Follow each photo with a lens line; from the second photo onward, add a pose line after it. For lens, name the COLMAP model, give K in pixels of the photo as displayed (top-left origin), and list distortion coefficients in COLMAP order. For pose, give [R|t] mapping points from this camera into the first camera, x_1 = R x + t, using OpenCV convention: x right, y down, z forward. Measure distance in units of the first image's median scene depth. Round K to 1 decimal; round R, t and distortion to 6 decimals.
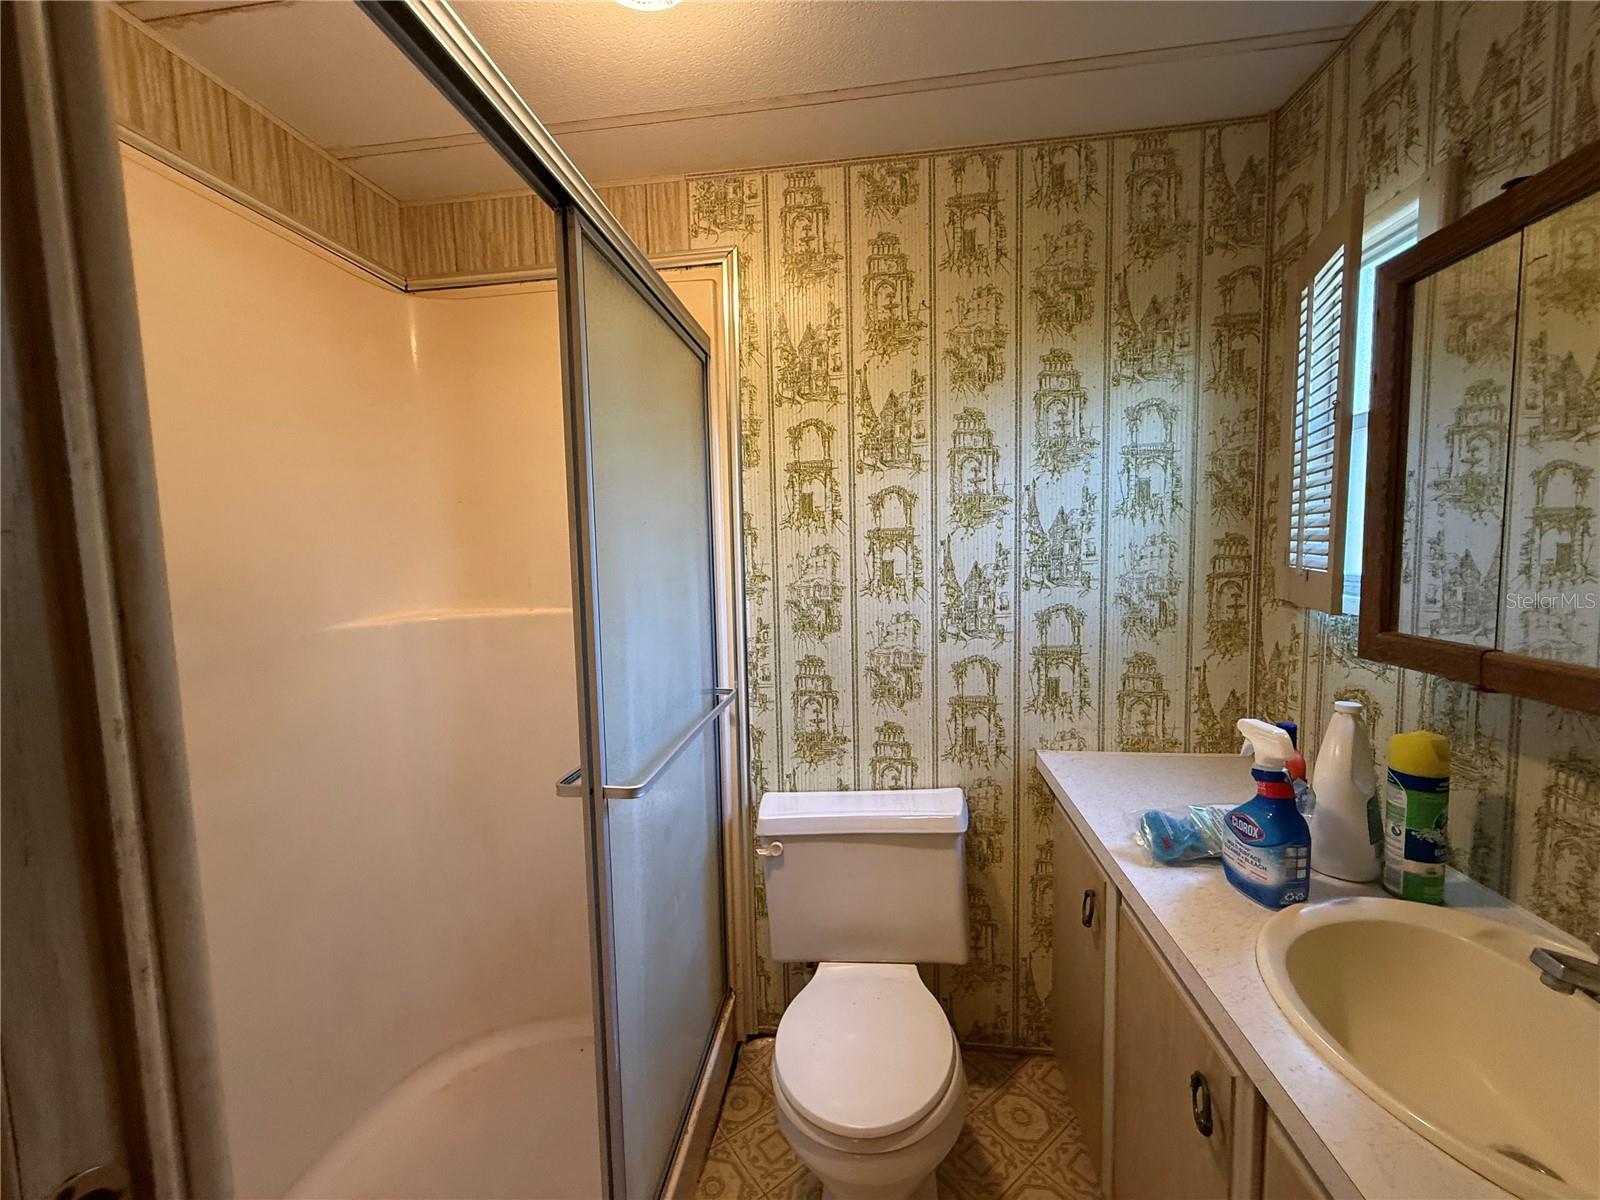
lens RADIAL K [[635.6, 0, 796.0], [0, 635.6, 599.8], [0, 0, 1]] dist [-0.001481, 0.000543]
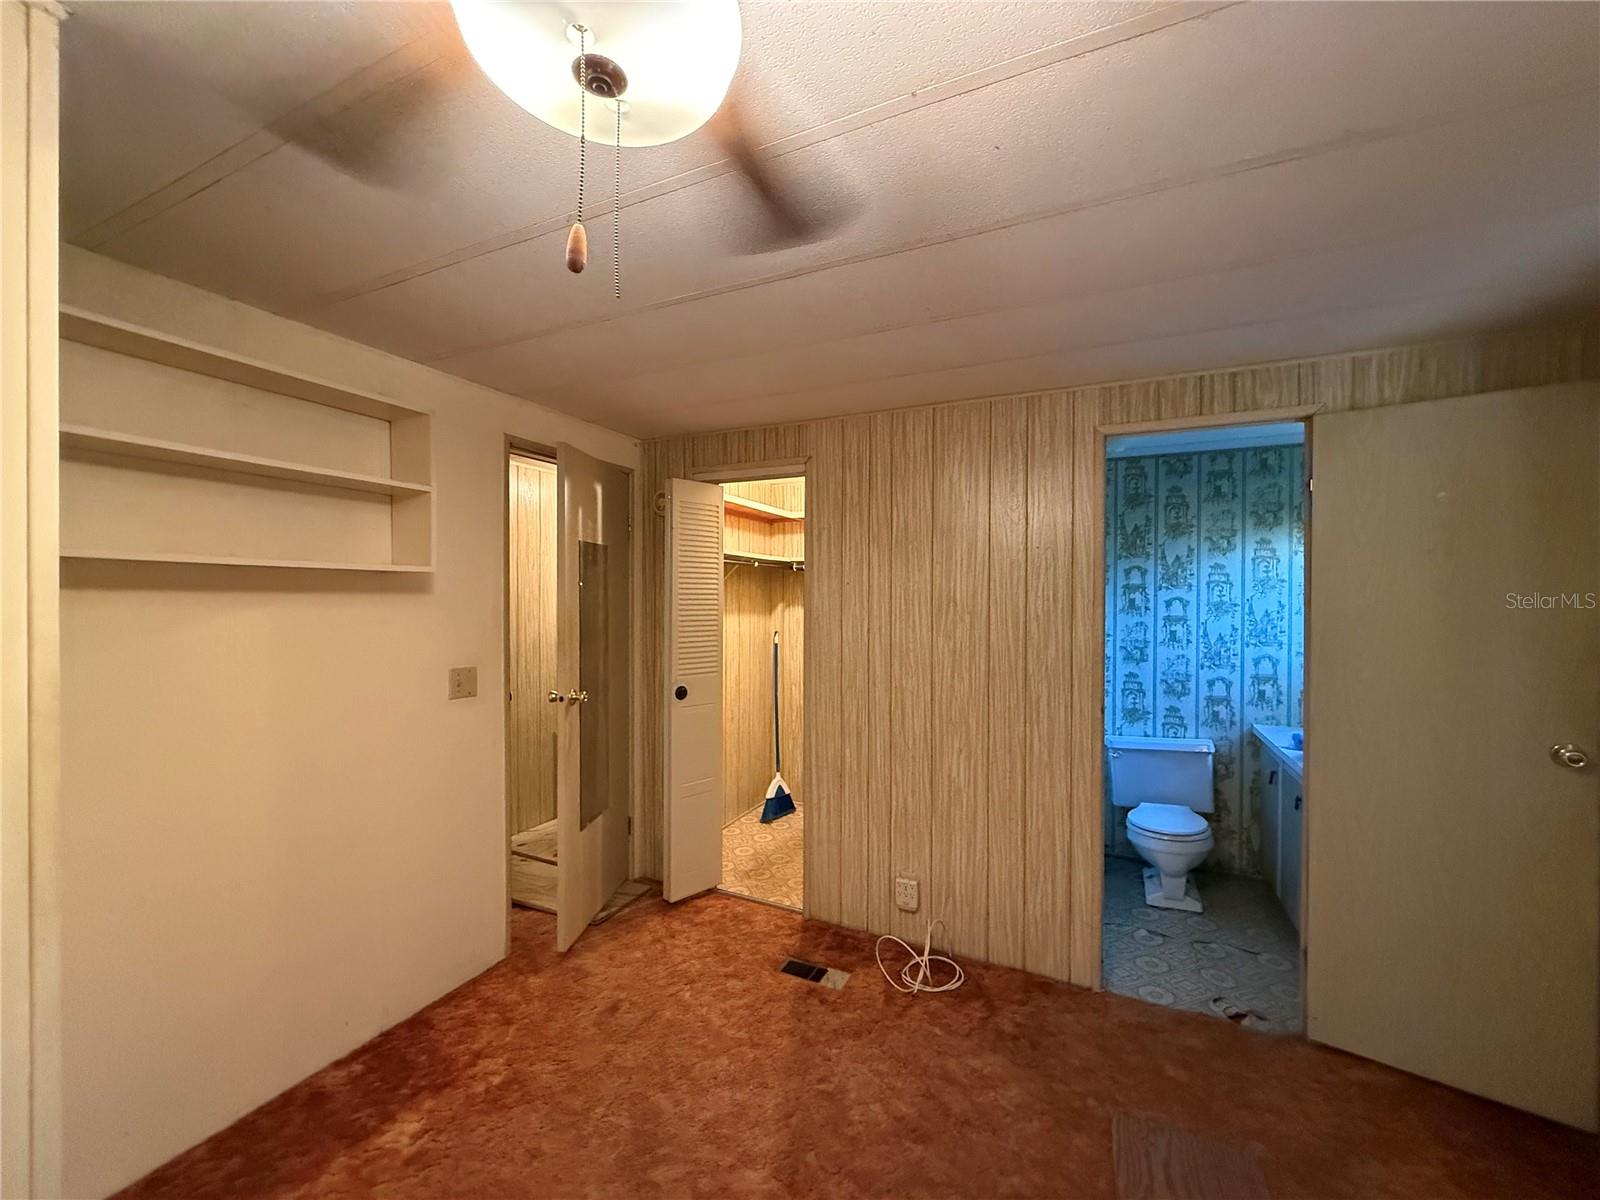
lens RADIAL K [[635.6, 0, 796.0], [0, 635.6, 599.8], [0, 0, 1]] dist [-0.001481, 0.000543]
pose [[0.949136, 0.029918, -0.313443, -0.409638], [-0.051994, 0.996702, -0.062307, 0.037367], [0.310545, 0.075435, 0.947561, -1.494417]]
